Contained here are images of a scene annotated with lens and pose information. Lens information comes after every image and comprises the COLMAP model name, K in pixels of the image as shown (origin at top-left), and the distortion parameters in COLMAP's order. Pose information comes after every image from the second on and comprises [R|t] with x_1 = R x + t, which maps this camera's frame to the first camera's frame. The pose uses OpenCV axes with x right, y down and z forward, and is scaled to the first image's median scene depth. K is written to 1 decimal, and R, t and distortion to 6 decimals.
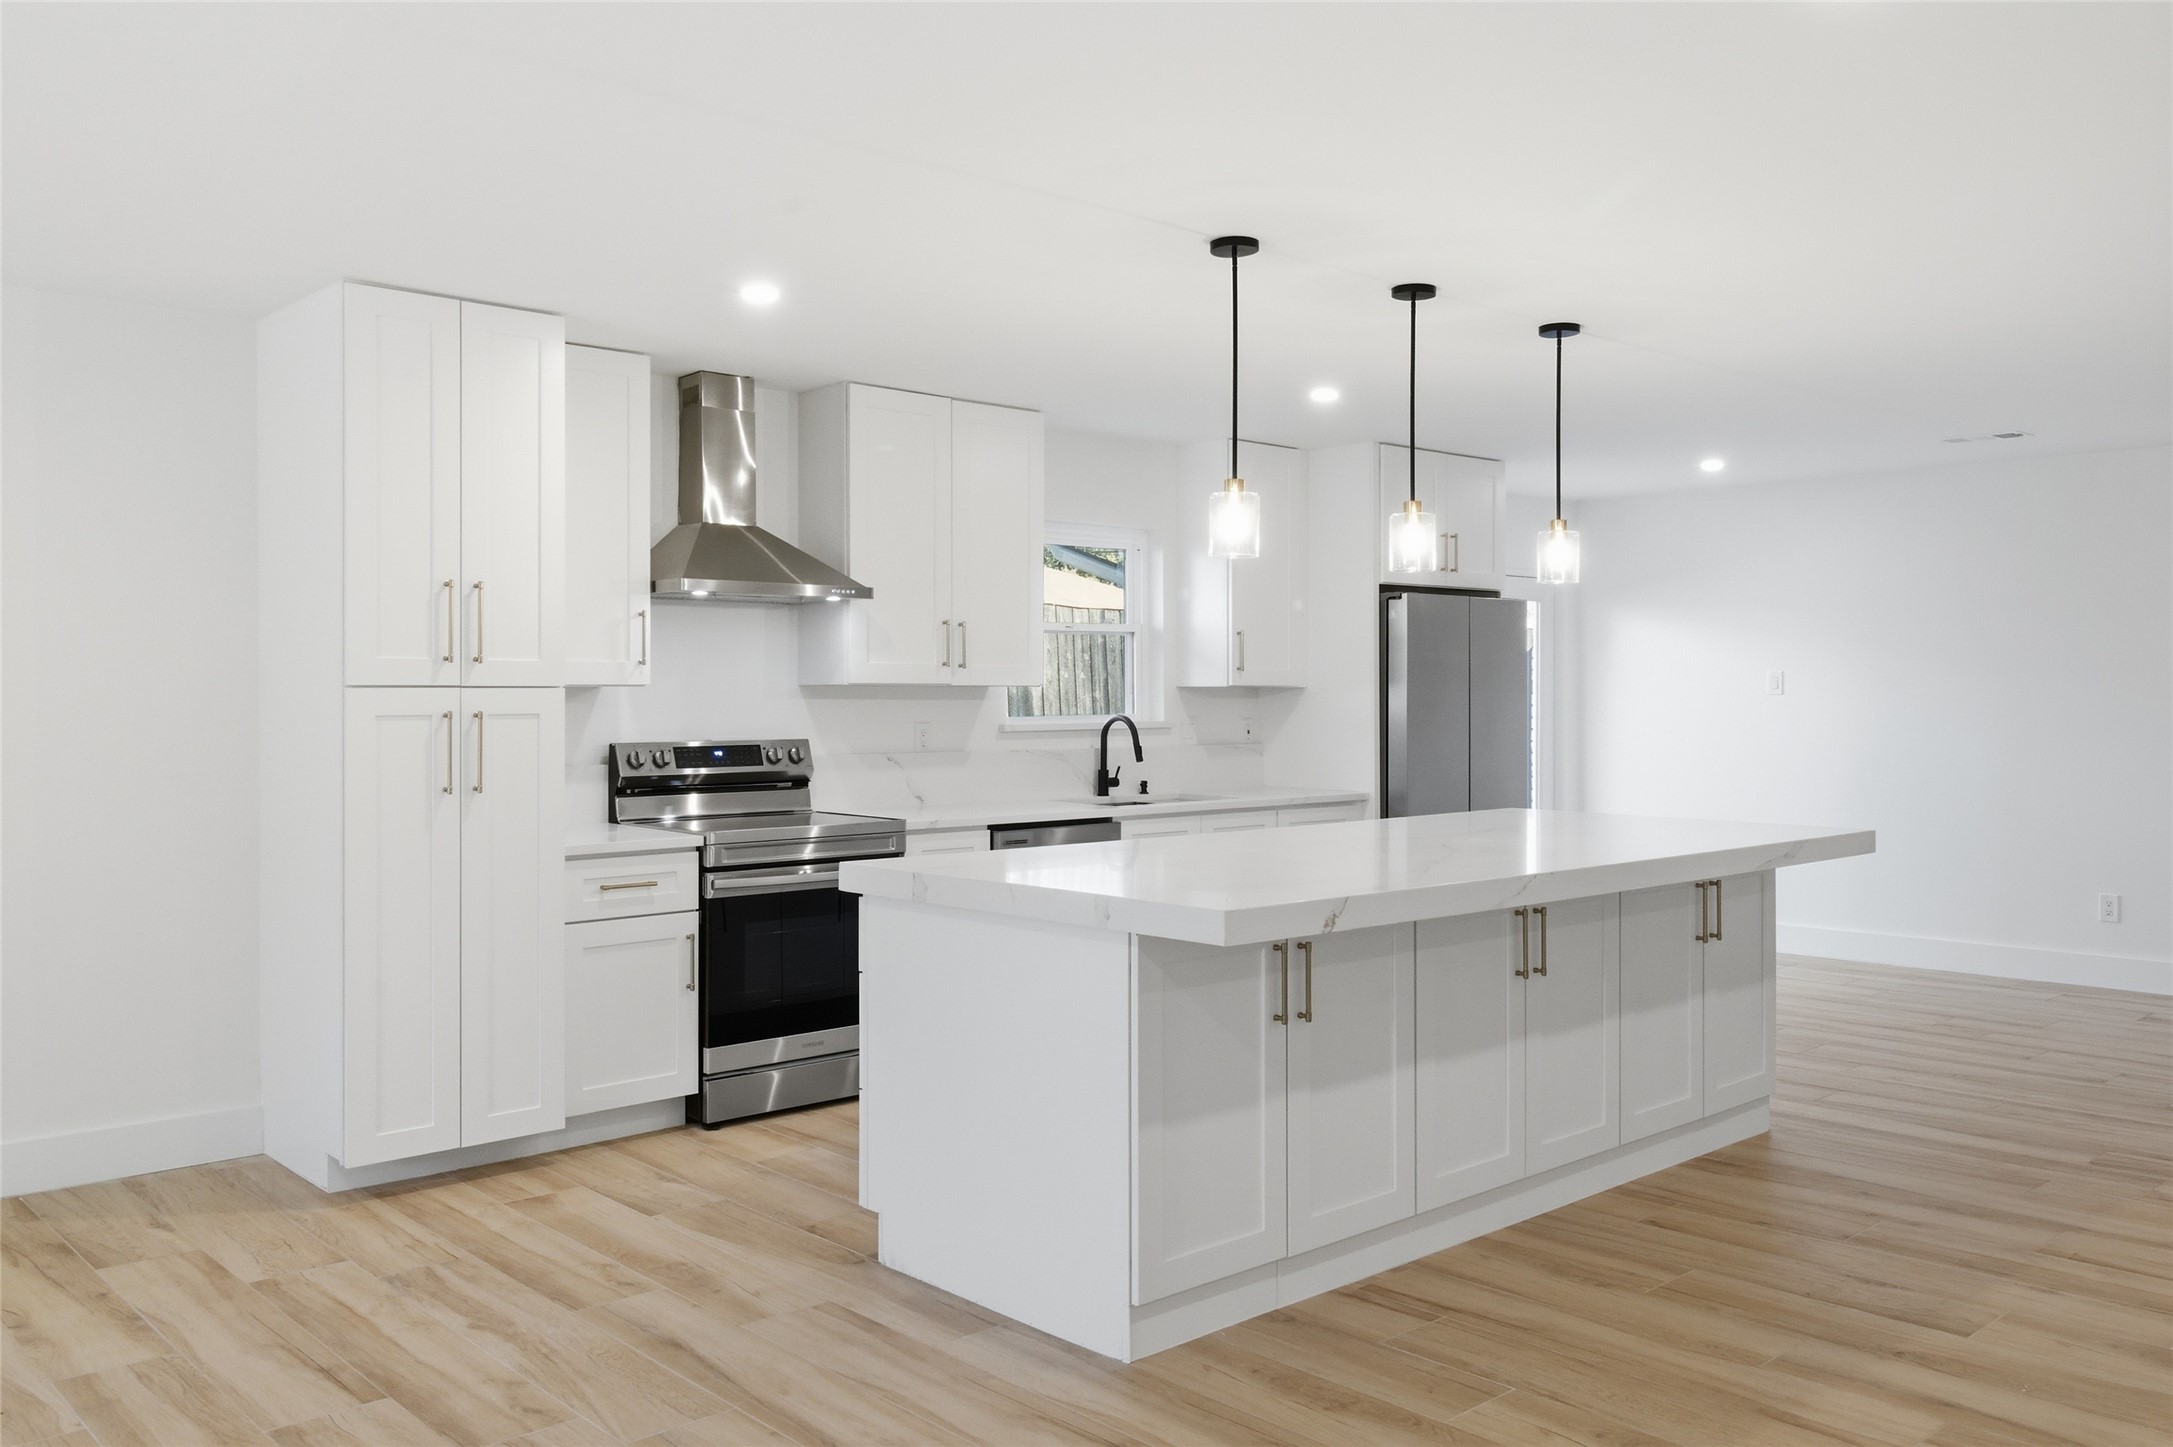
lens RADIAL K [[1717.5, 0, 1087.6], [0, 1717.5, 696.5], [0, 0, 1]] dist [0.018244, -0.015175]
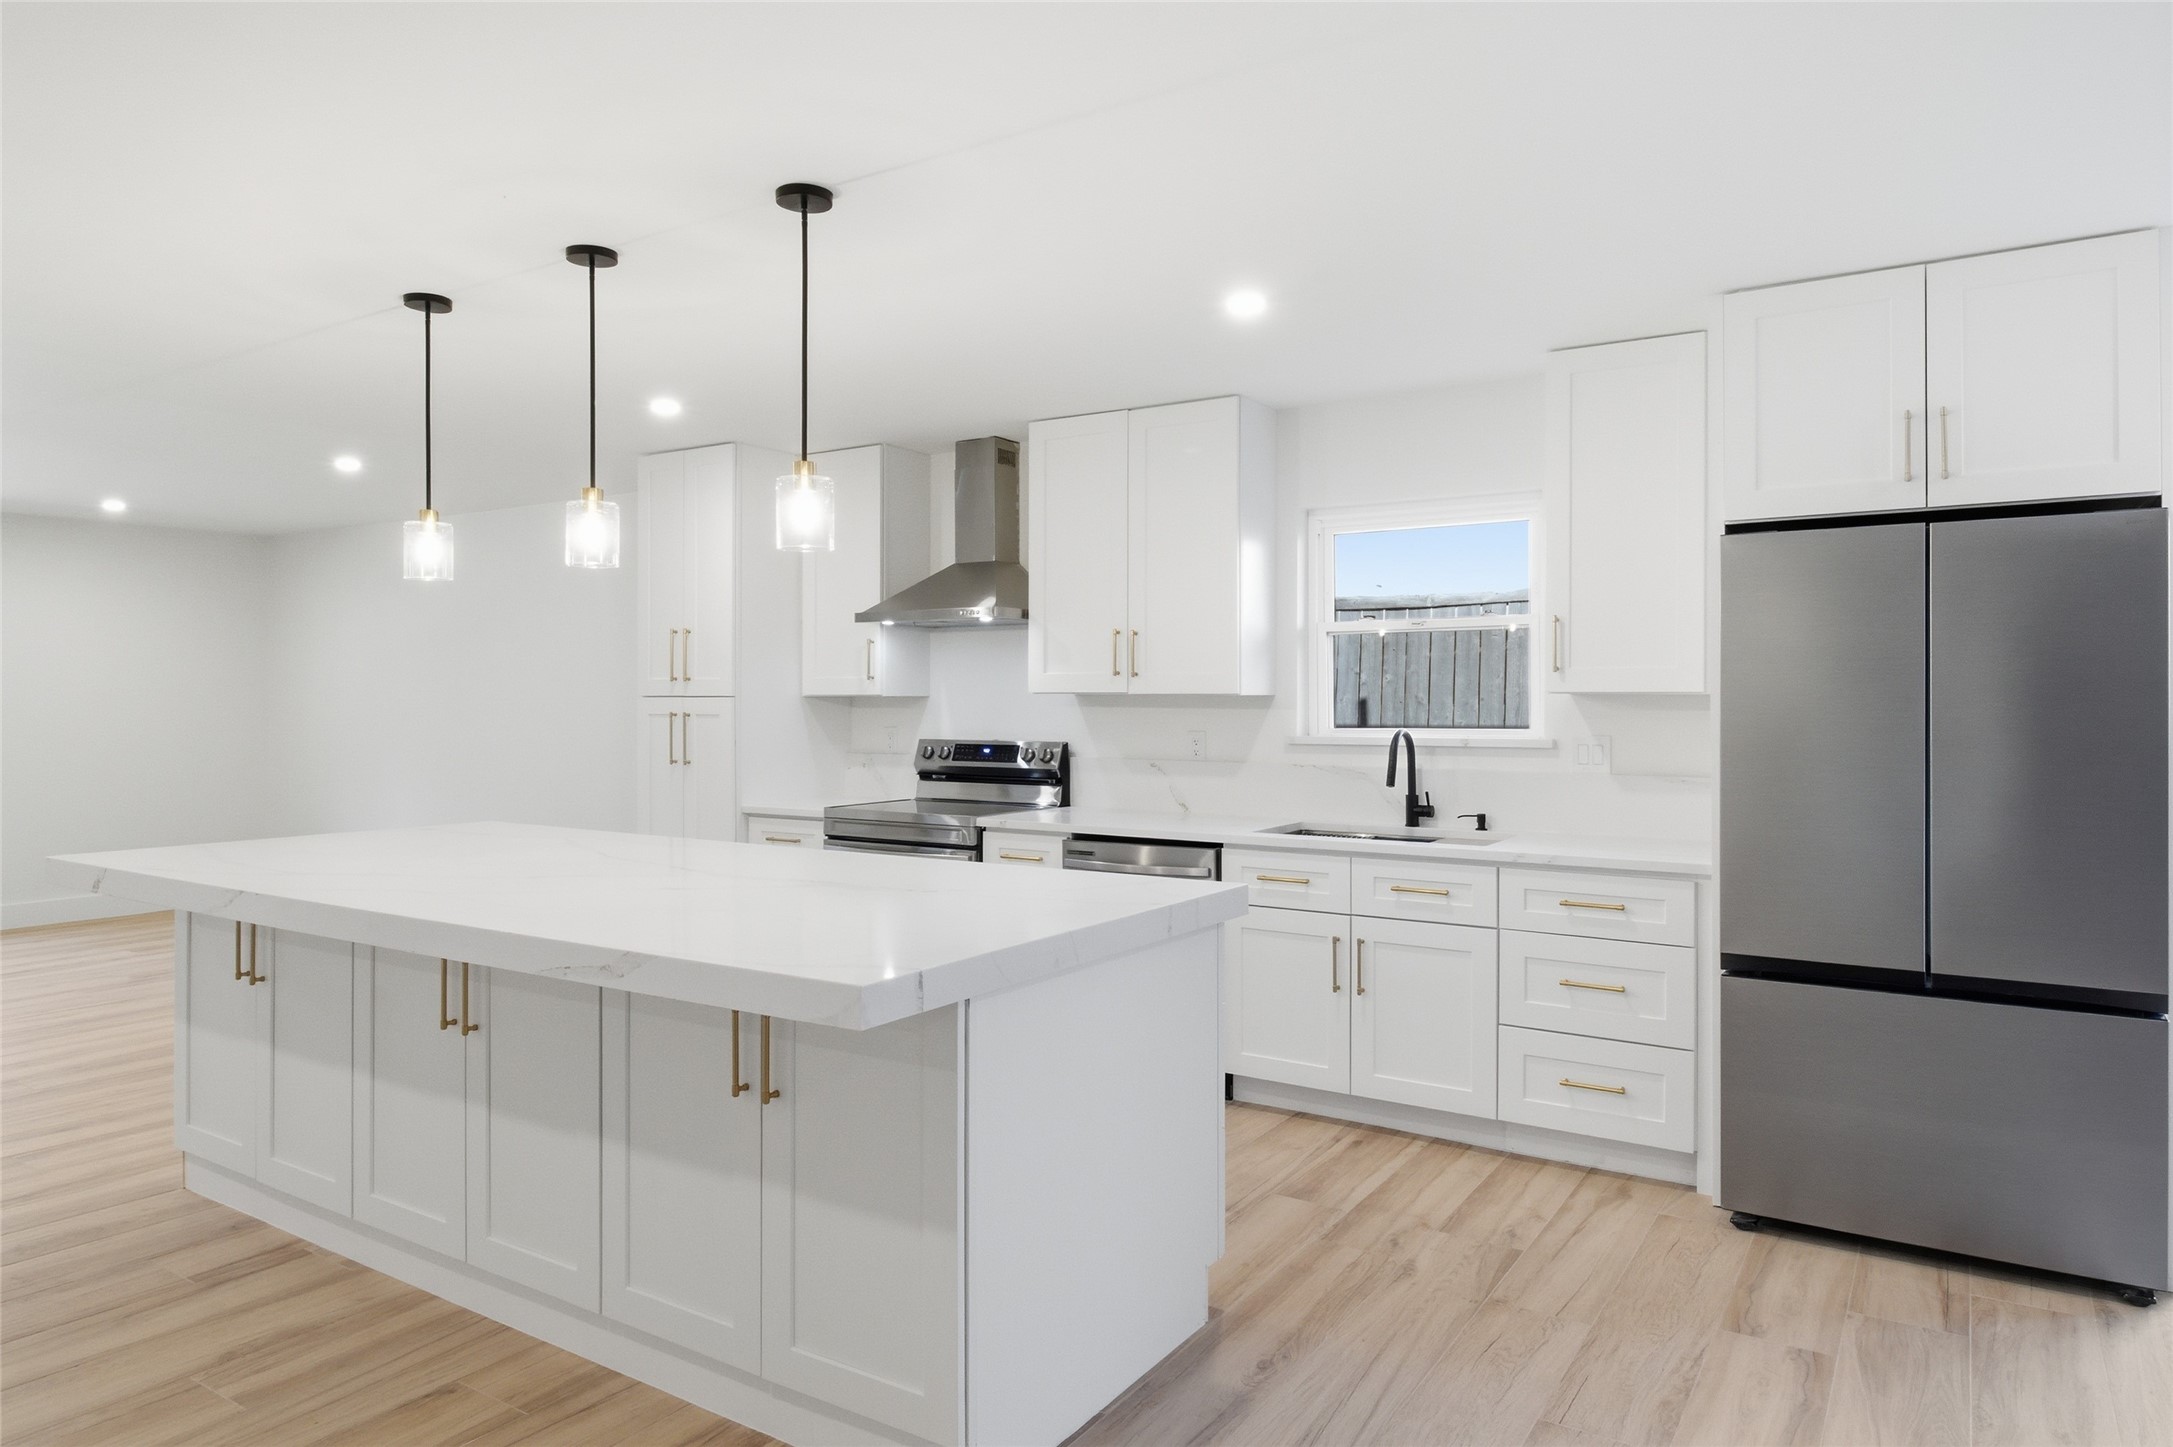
lens RADIAL K [[1326.7, 0, 1083.3], [0, 1326.7, 701.6], [0, 0, 1]] dist [-0.001020, -0.001297]
pose [[0.254985, 0.001397, -0.966944, 0.727950], [-0.004338, 0.999991, 0.000301, -0.002587], [0.966935, 0.004118, 0.254989, 0.843028]]
